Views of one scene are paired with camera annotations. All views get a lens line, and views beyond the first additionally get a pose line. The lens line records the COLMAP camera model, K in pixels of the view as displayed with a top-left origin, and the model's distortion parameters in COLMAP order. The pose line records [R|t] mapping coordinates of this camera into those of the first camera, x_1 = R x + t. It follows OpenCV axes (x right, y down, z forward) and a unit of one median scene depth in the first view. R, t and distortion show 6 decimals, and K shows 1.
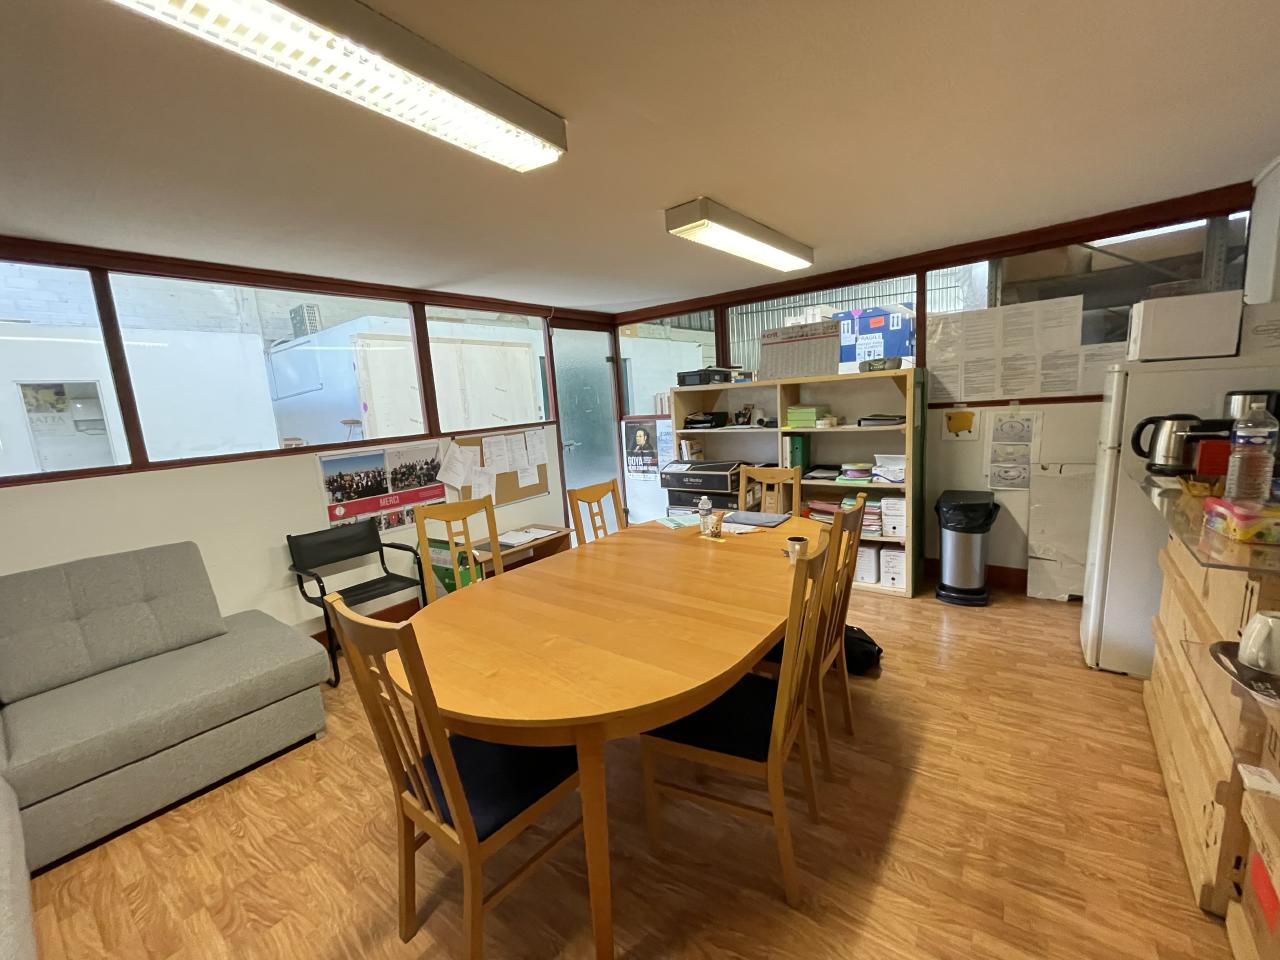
lens RADIAL K [[517.8, 0, 643.6], [0, 517.8, 480.1], [0, 0, 1]] dist [-0.003343, 0.000221]
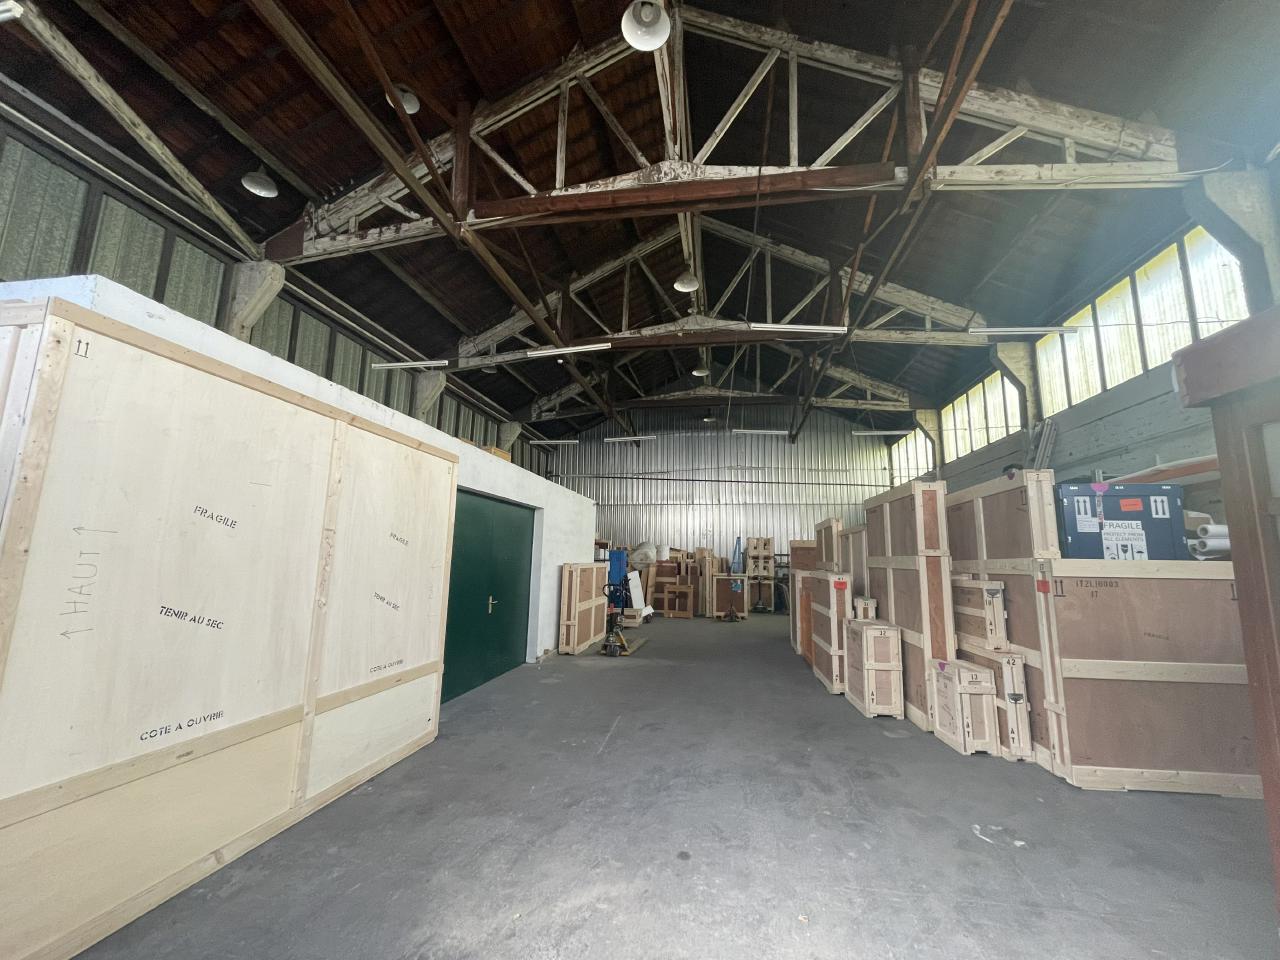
lens RADIAL K [[517.8, 0, 642.7], [0, 517.8, 478.1], [0, 0, 1]] dist [-0.003343, 0.000221]
pose [[0.878494, 0.156320, 0.451456, -0.910246], [-0.004210, 0.947453, -0.319868, -0.244677], [-0.477735, 0.279102, 0.832990, 1.525329]]
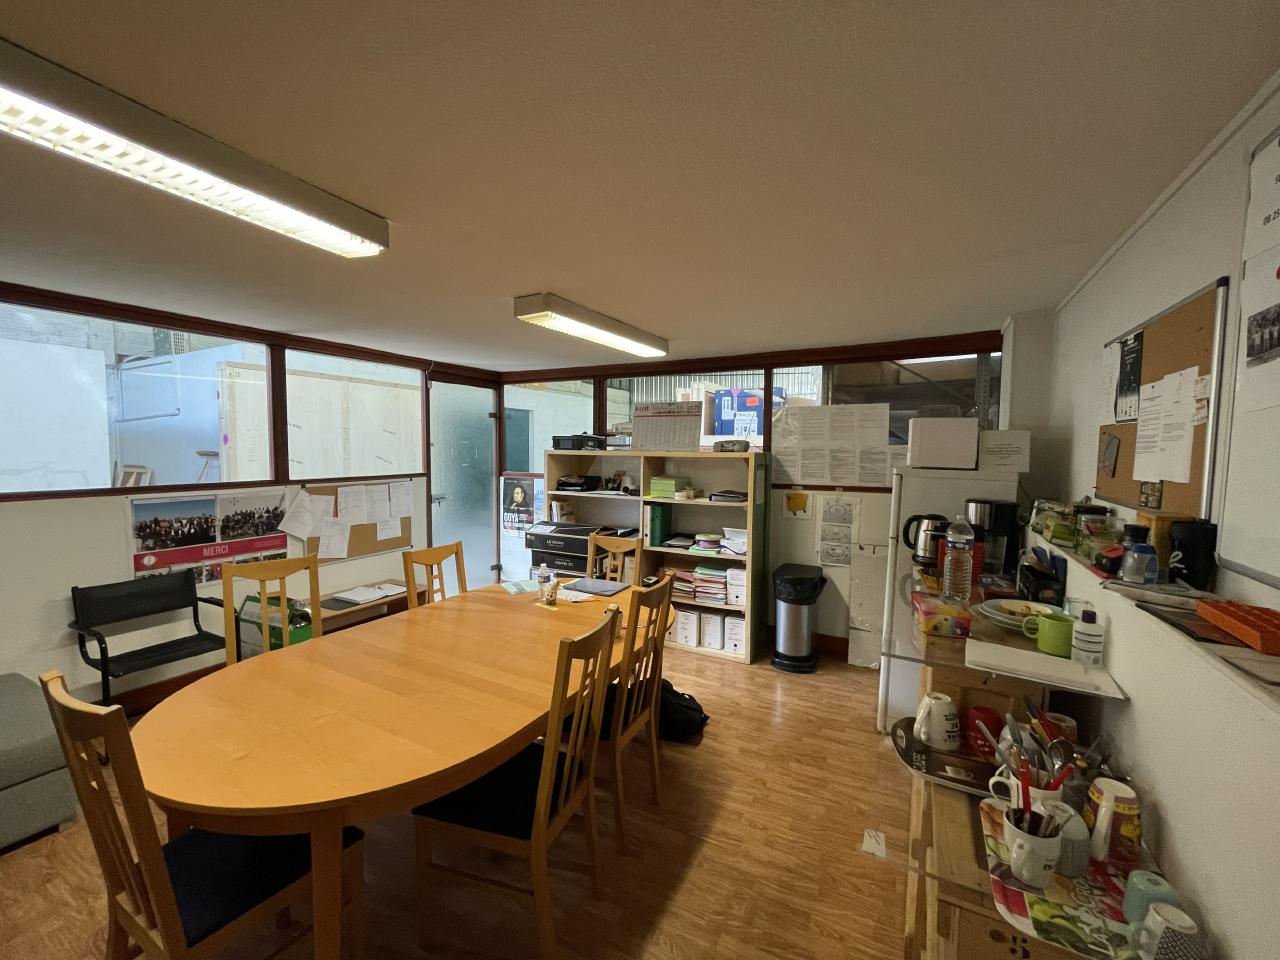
lens RADIAL K [[517.8, 0, 643.1], [0, 517.8, 480.1], [0, 0, 1]] dist [-0.003343, 0.000221]
pose [[0.983686, 0.067722, 0.166658, 0.104764], [-0.051050, 0.993436, -0.102366, -0.031862], [-0.172496, 0.092188, 0.980687, -0.049671]]
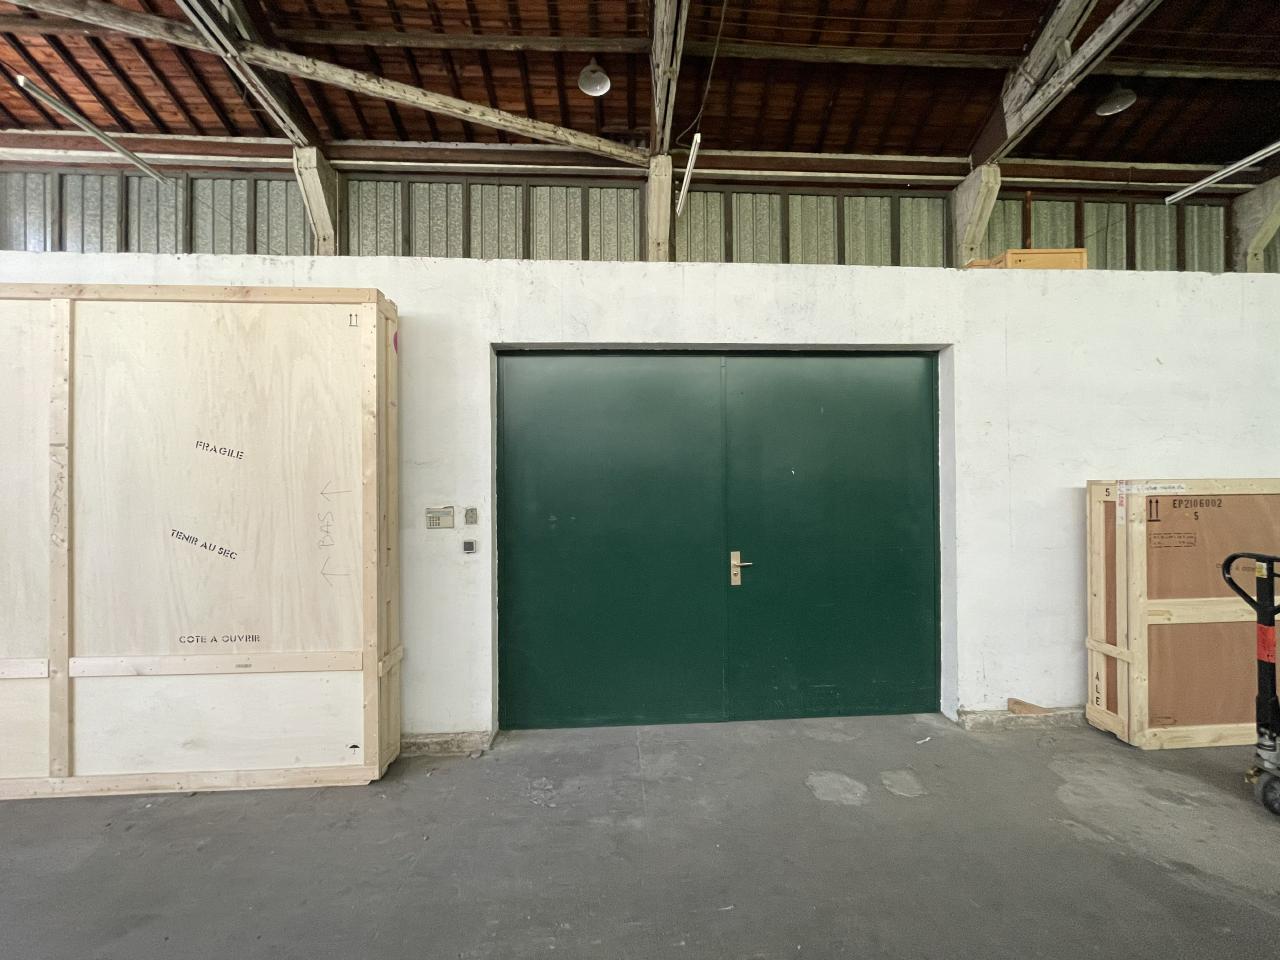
lens RADIAL K [[517.8, 0, 646.7], [0, 517.8, 481.4], [0, 0, 1]] dist [-0.003343, 0.000221]
pose [[0.657505, 0.058790, -0.751153, 0.307046], [-0.150477, 0.987112, -0.054459, -0.535849], [0.738271, 0.148838, 0.657878, 2.987465]]
